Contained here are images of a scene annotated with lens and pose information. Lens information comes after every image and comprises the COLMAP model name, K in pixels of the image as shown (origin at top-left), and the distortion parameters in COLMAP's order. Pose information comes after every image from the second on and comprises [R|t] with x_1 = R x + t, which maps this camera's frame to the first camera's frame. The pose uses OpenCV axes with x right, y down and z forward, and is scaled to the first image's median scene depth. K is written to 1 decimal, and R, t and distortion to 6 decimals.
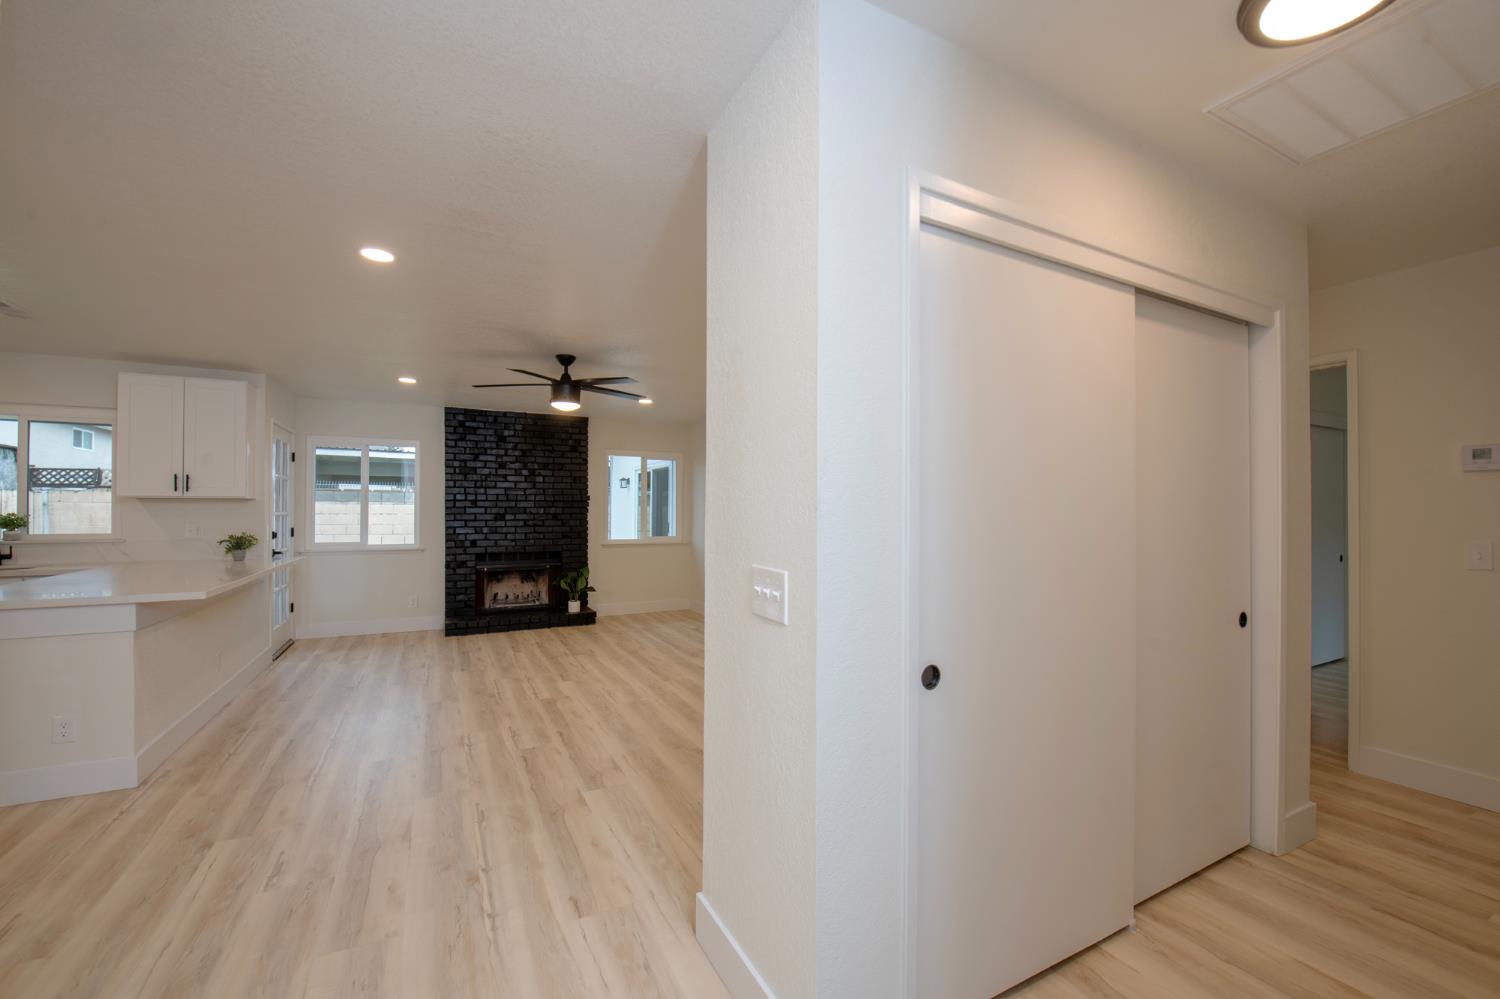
lens RADIAL K [[602.7, 0, 748.4], [0, 602.7, 508.1], [0, 0, 1]] dist [-0.000232, -0.008574]
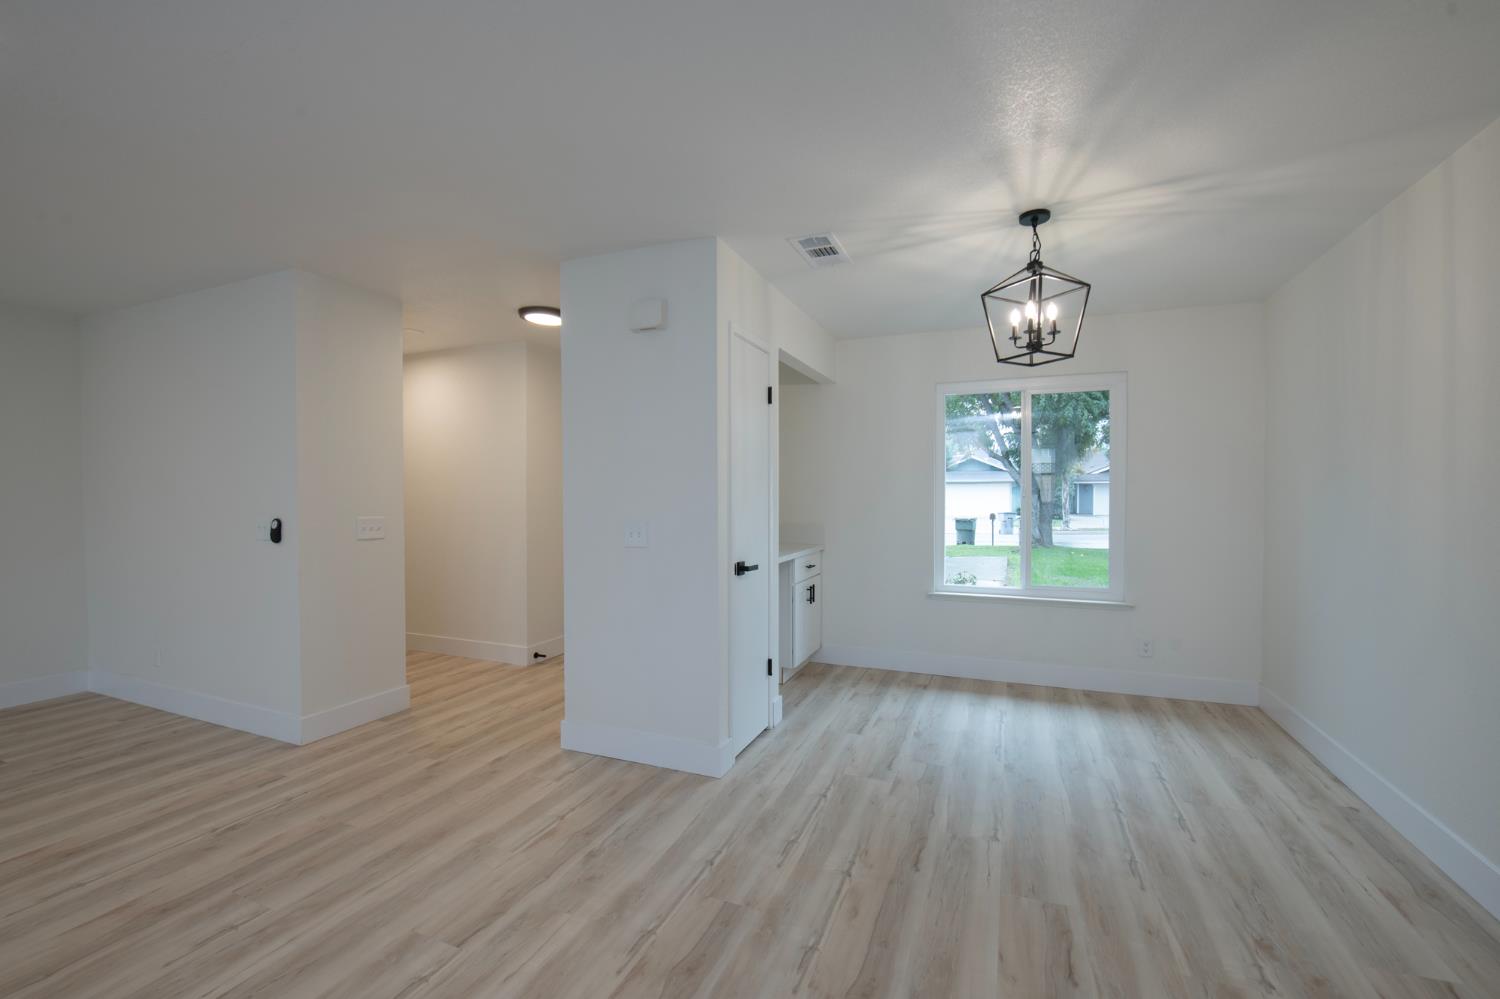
lens RADIAL K [[635.3, 0, 750.0], [0, 635.3, 499.5], [0, 0, 1]] dist [-0.011296, -0.000009]
pose [[-0.644911, -0.007591, 0.764220, -0.696122], [-0.004297, 0.999971, 0.006307, 0.002535], [-0.764246, 0.000784, -0.644925, 0.365353]]
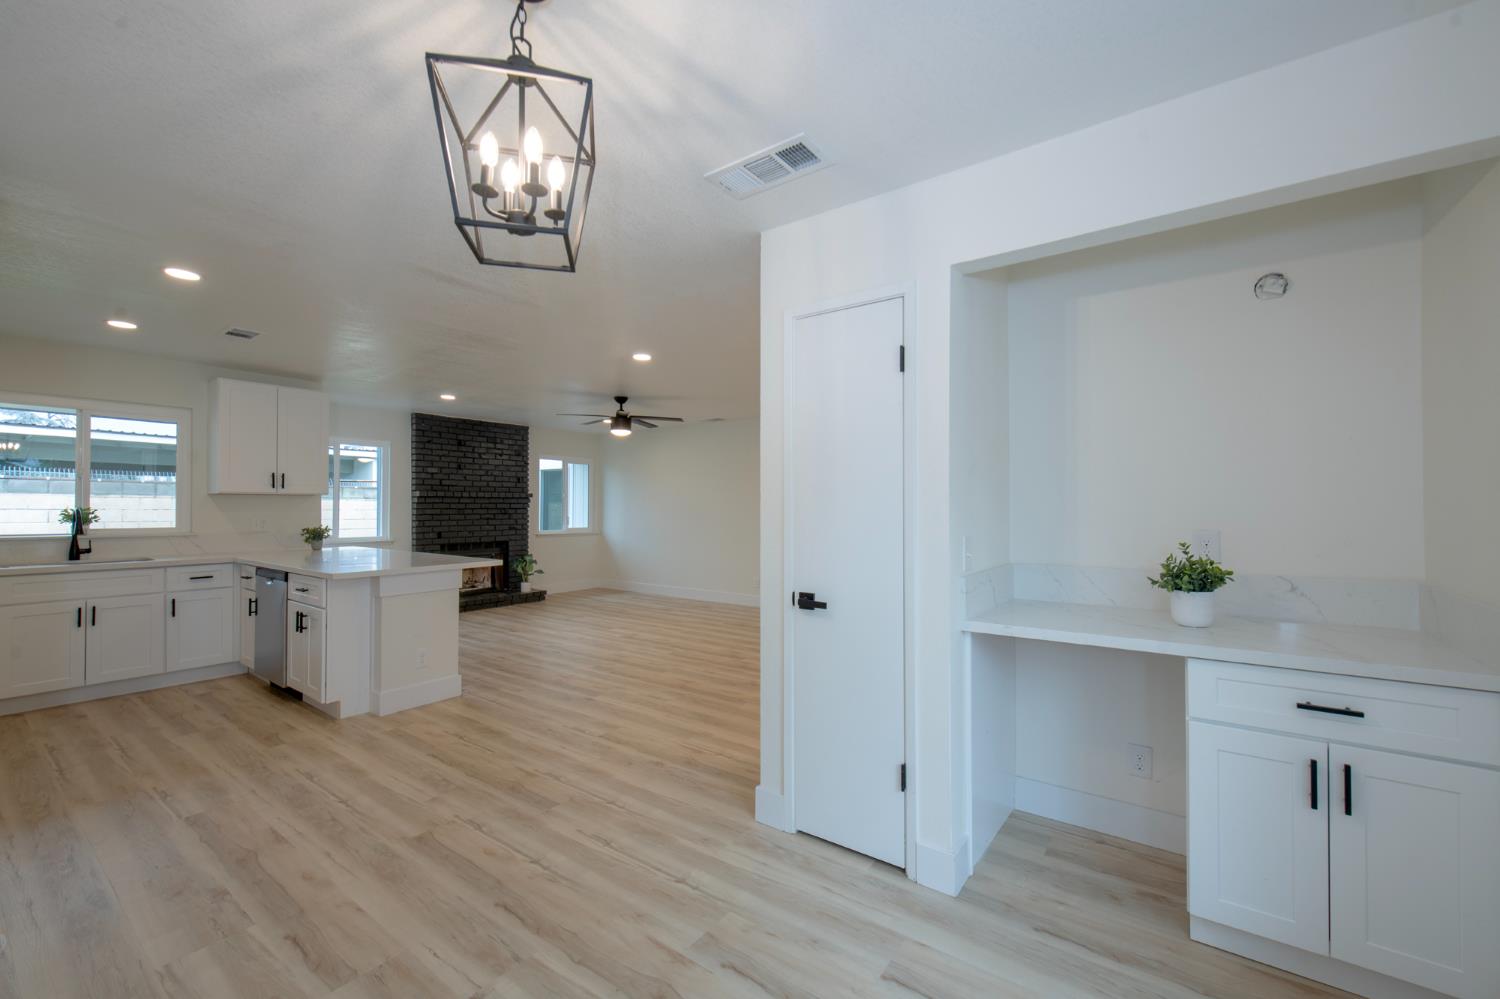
lens RADIAL K [[606.8, 0, 750.0], [0, 606.8, 499.5], [0, 0, 1]] dist [0.000421, 0.000044]
pose [[0.895132, 0.006076, 0.445761, -0.504371], [-0.003176, 0.999969, -0.007253, -0.001577], [-0.445791, 0.005076, 0.895123, -0.311576]]
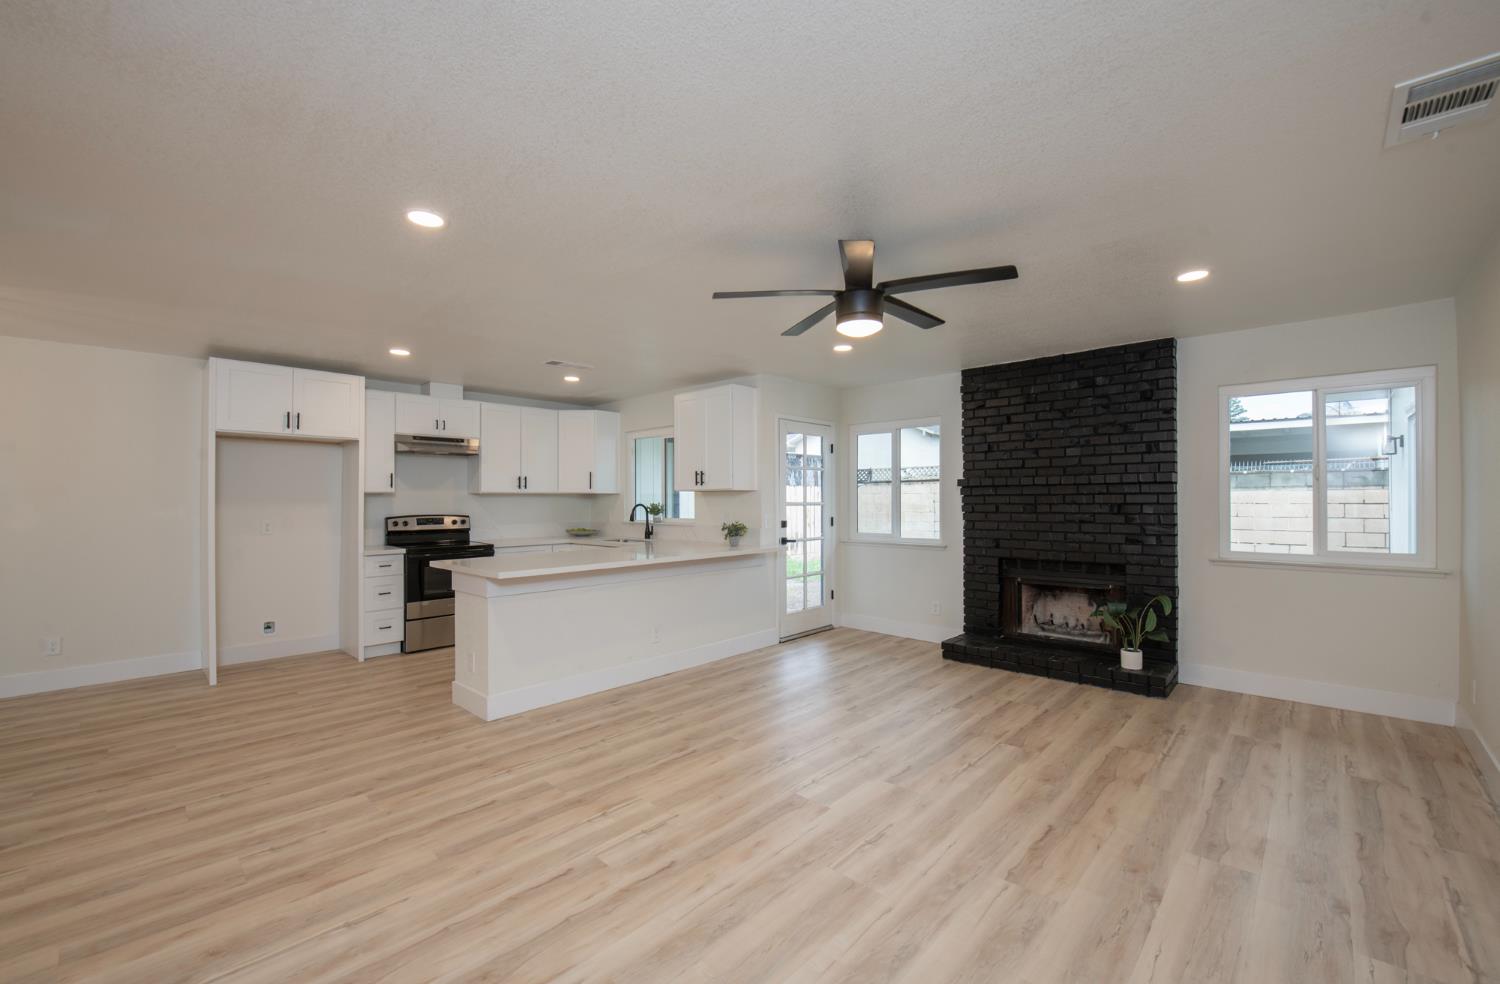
lens RADIAL K [[610.4, 0, 750.0], [0, 610.4, 492.0], [0, 0, 1]] dist [-0.013917, -0.000096]
pose [[0.331691, -0.013728, -0.943288, 0.182255], [0.010181, 0.999888, -0.010972, -0.000154], [0.943333, -0.005965, 0.331794, 0.522309]]
